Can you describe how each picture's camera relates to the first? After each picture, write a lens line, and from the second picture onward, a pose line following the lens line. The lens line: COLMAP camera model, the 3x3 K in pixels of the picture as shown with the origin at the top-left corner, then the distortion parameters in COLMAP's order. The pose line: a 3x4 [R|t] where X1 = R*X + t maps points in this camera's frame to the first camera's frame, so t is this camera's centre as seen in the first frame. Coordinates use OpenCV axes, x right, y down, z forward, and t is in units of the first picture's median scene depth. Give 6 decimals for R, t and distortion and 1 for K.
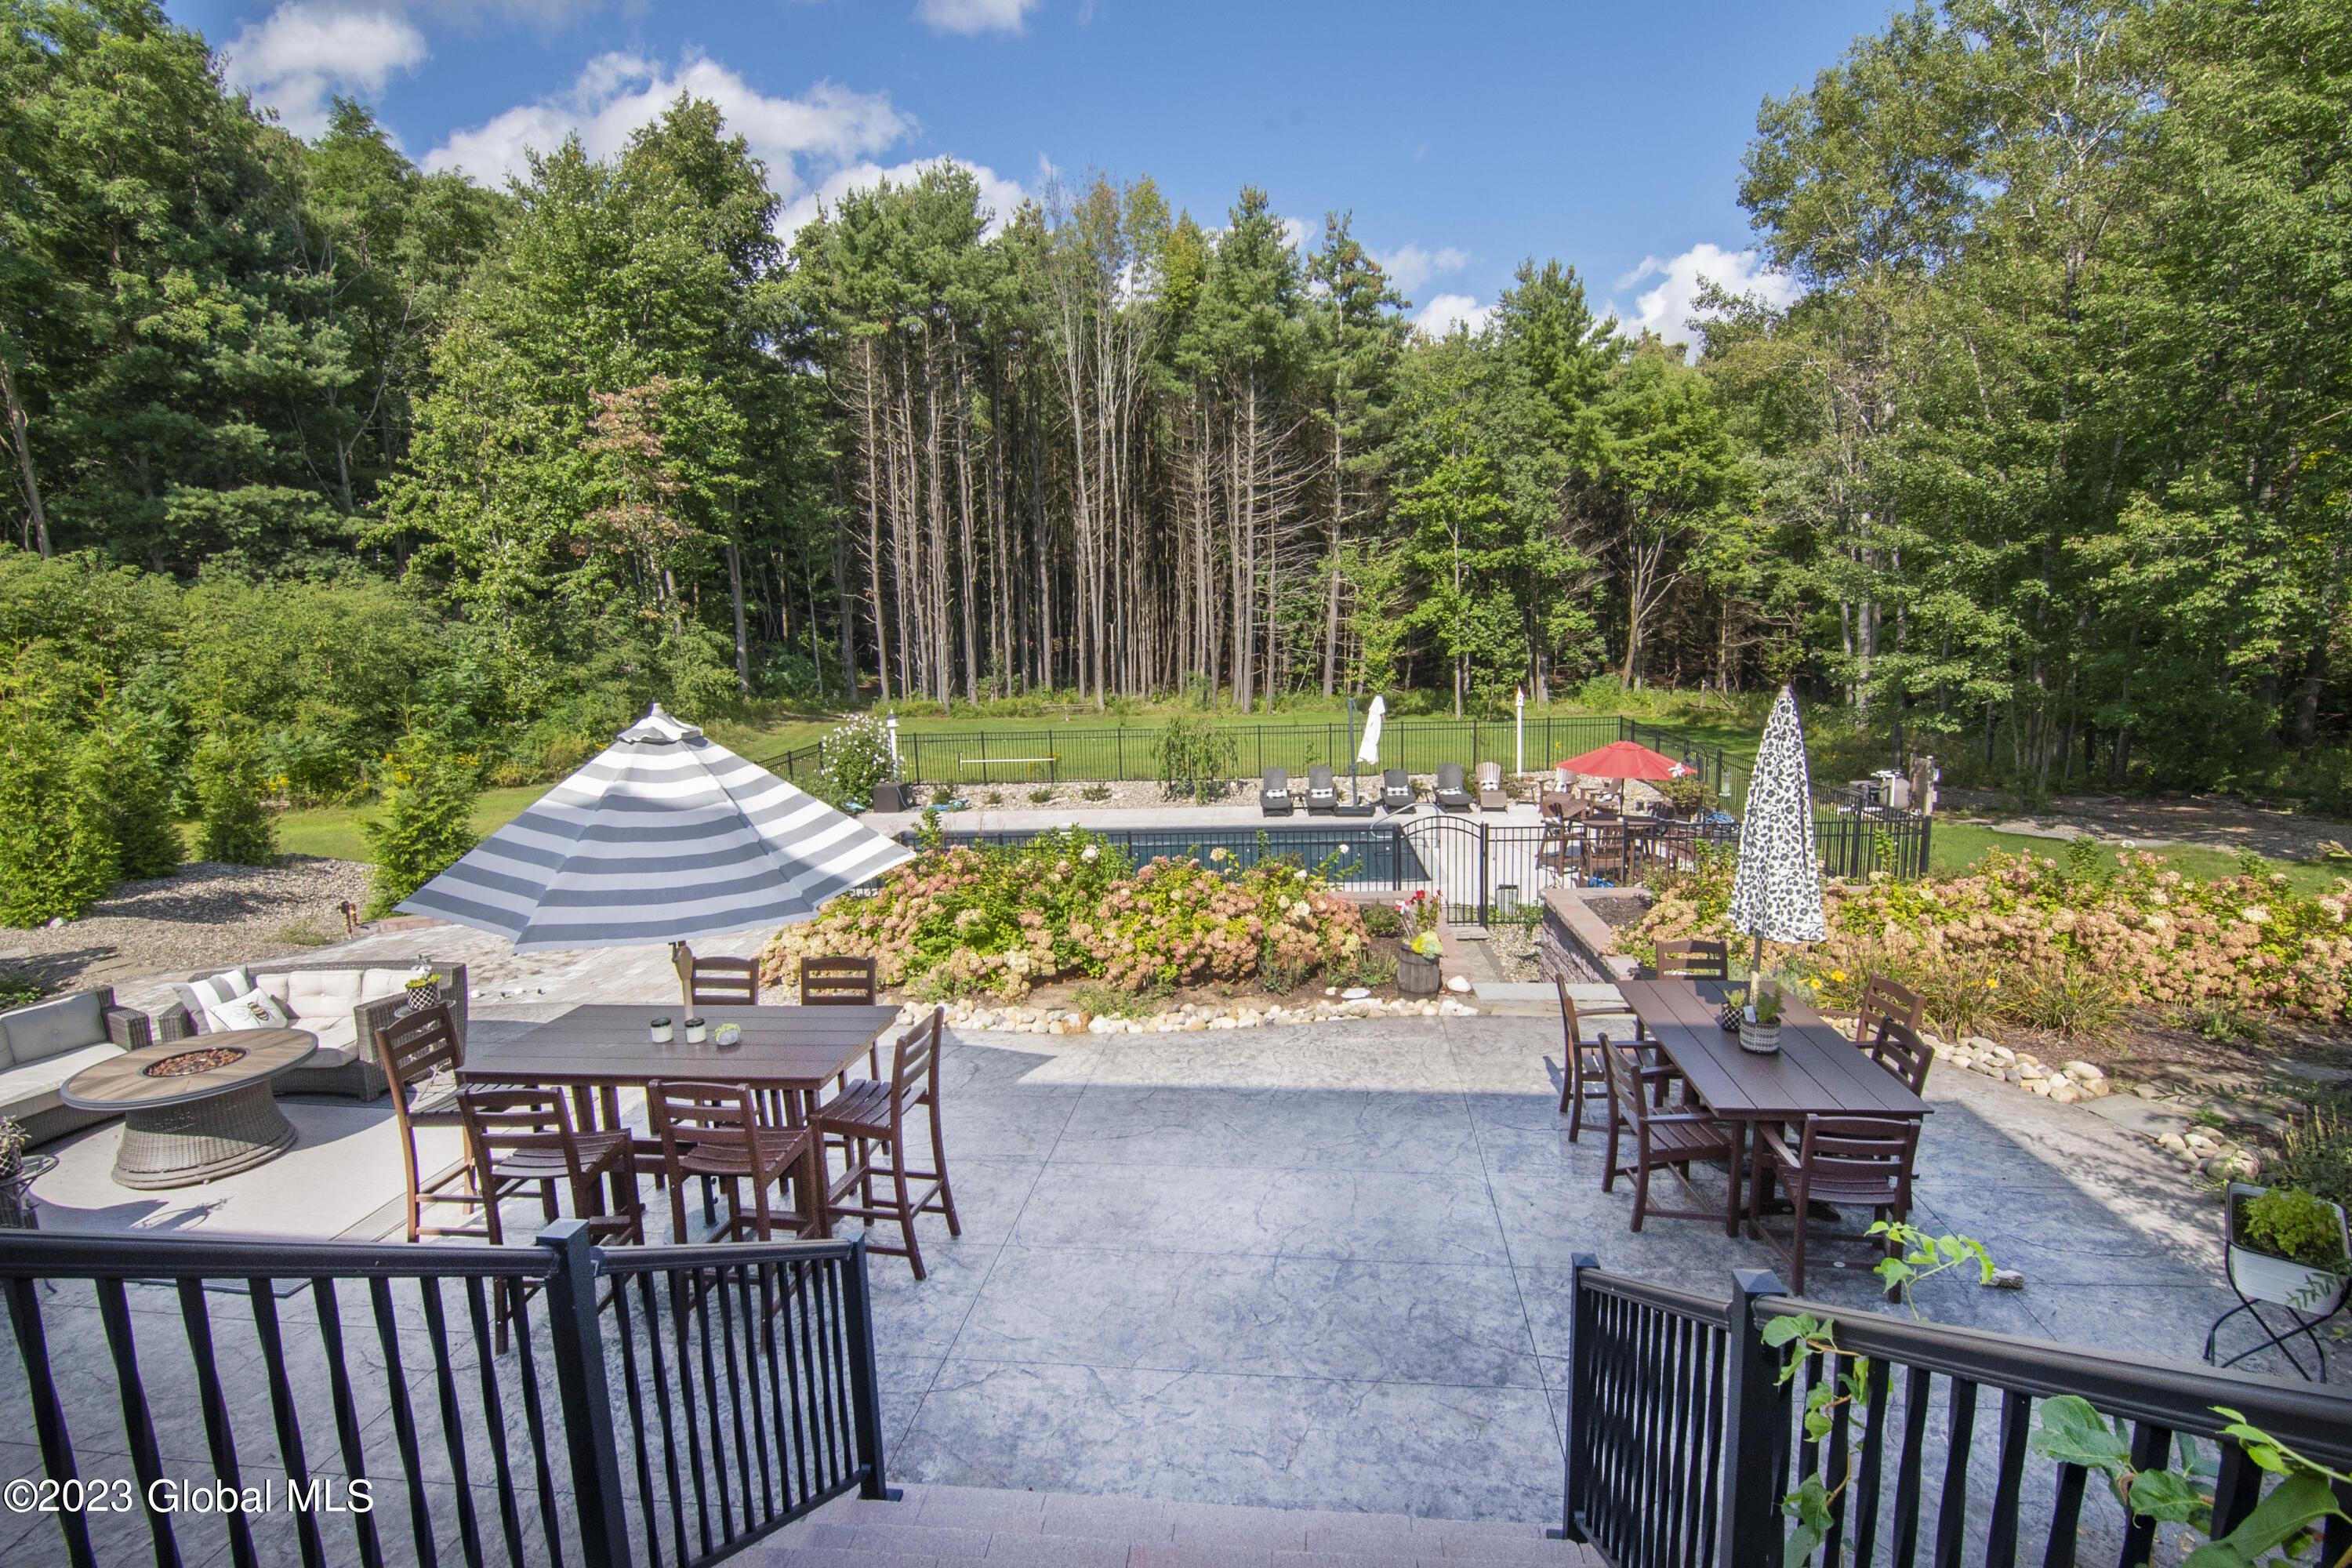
lens RADIAL K [[1141.3, 0, 1174.1], [0, 1141.3, 776.9], [0, 0, 1]] dist [-0.021362, -0.003545]
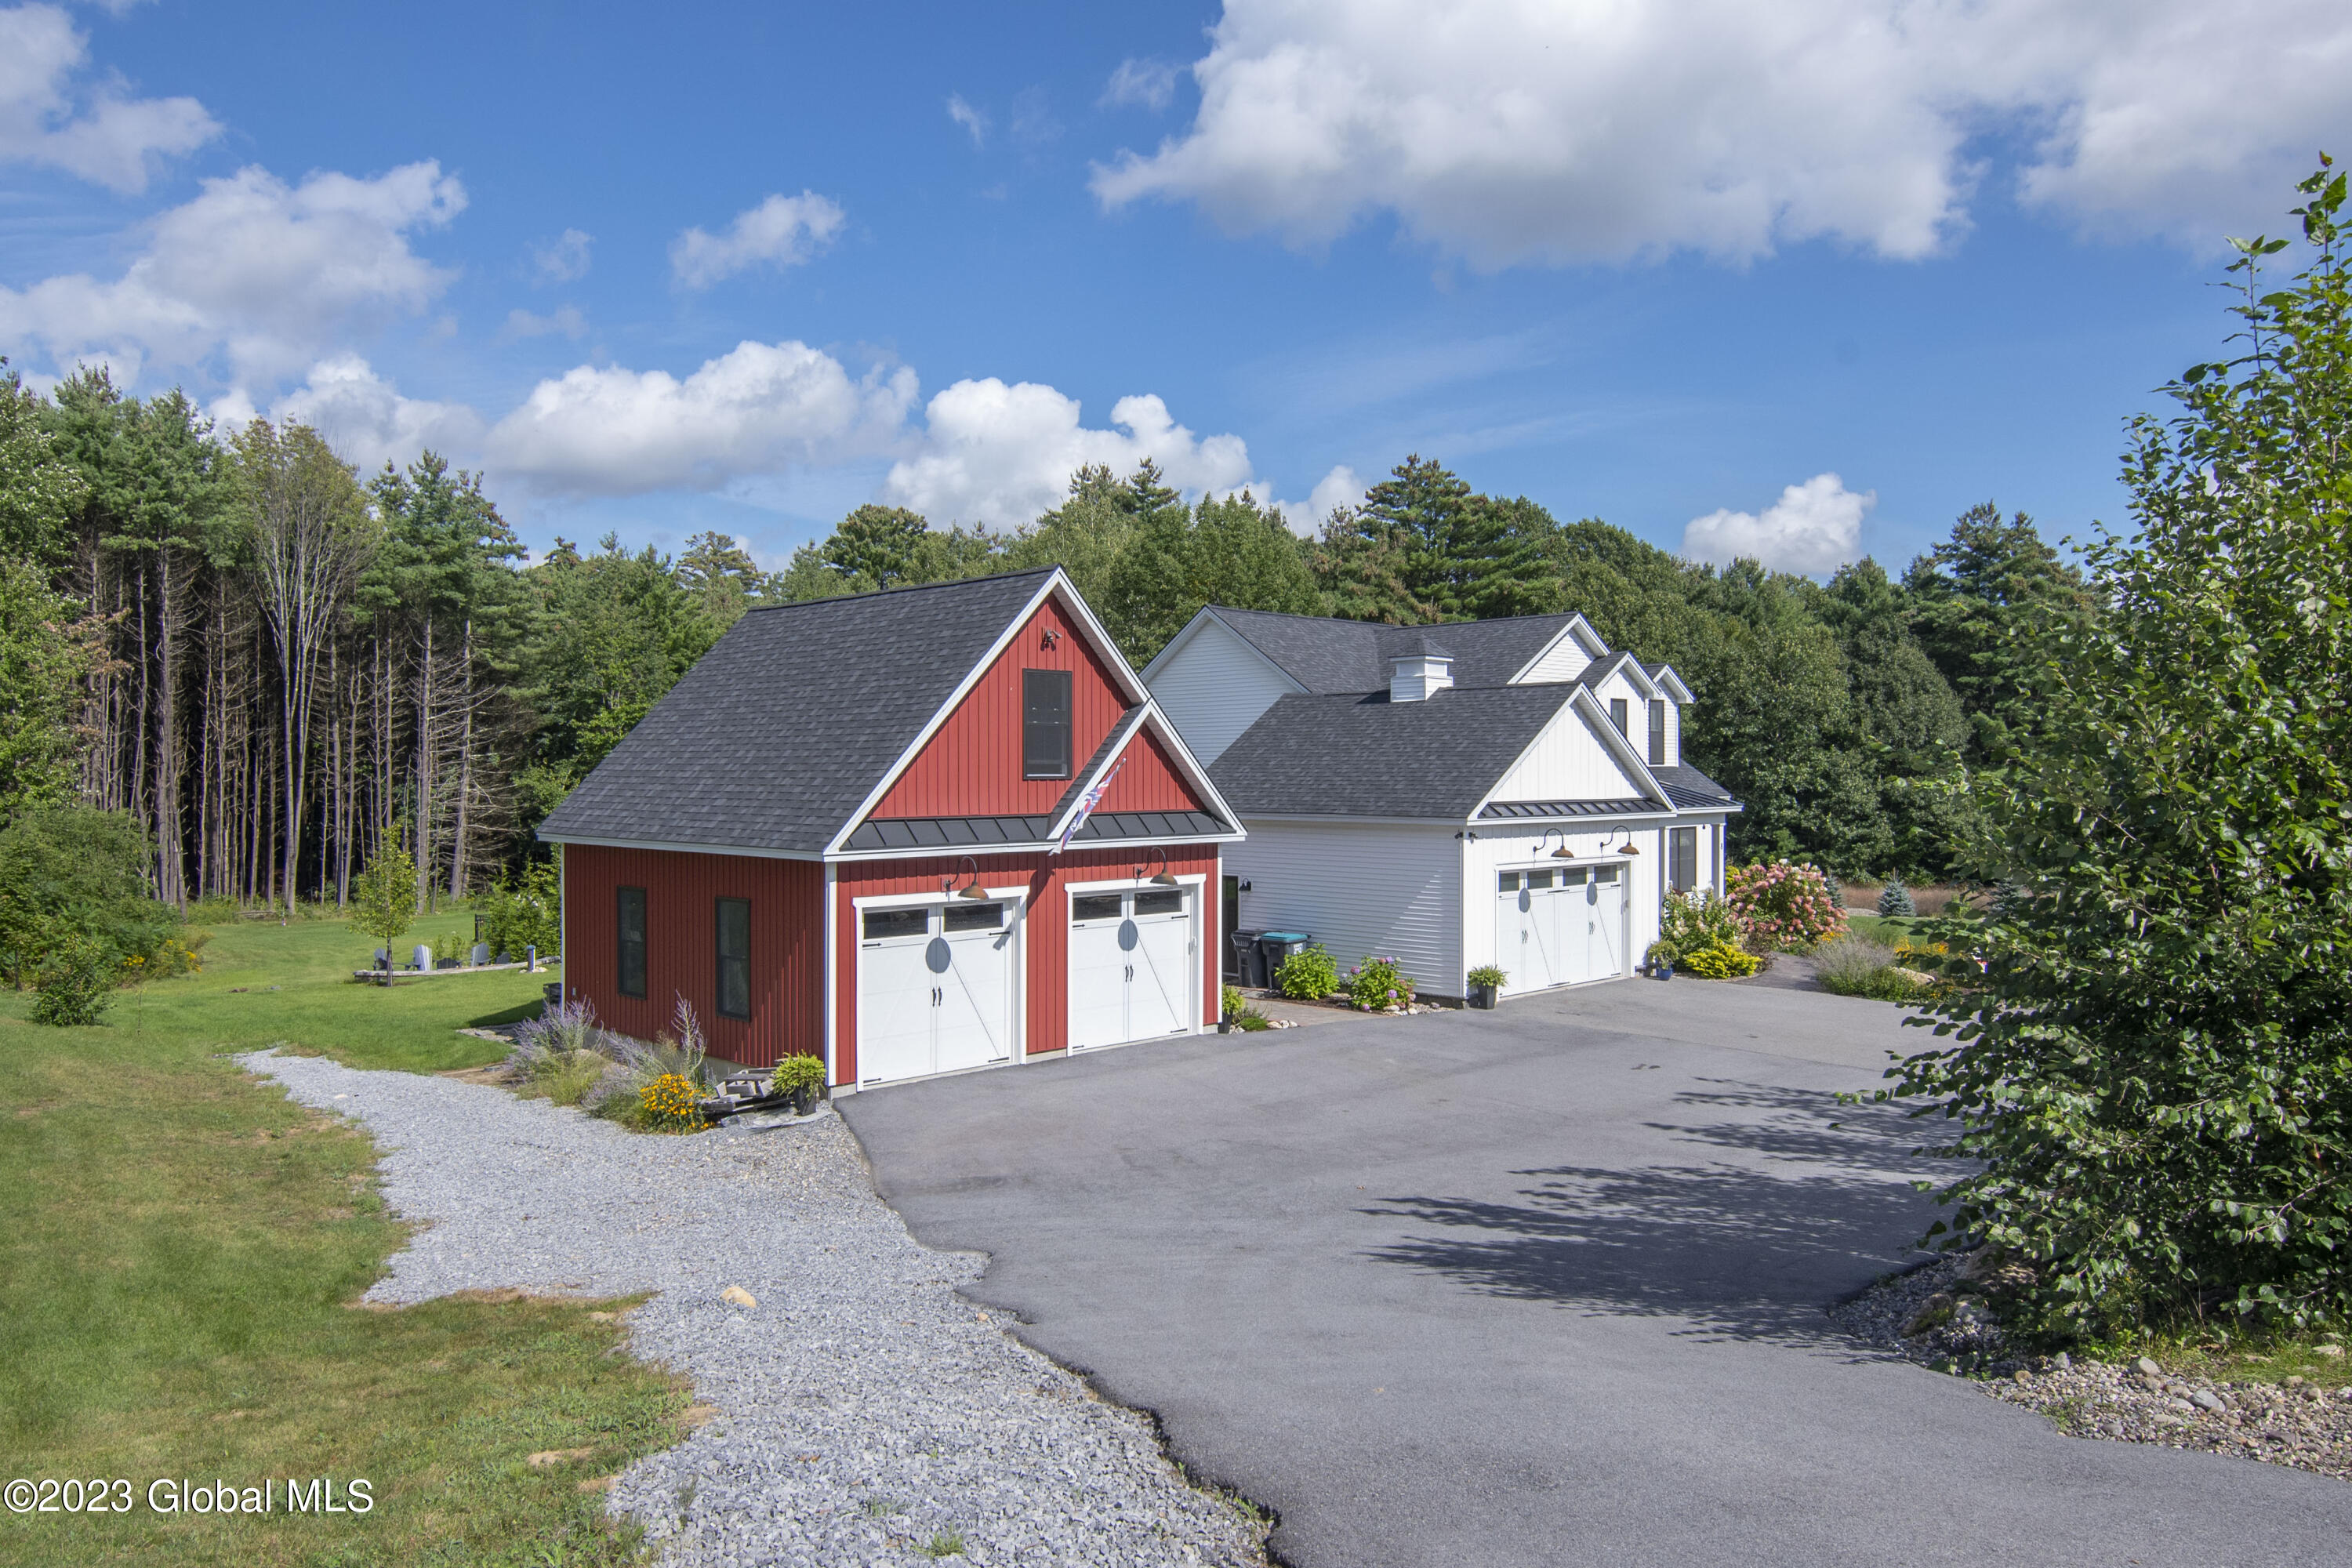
lens RADIAL K [[1602.2, 0, 1175.7], [0, 1602.2, 779.5], [0, 0, 1]] dist [0.011596, 0.000483]
pose [[0.622378, 0.033425, 0.782003, -0.750805], [0.093474, 0.988764, -0.116656, 0.069672], [-0.777116, 0.145701, 0.612260, -0.551823]]
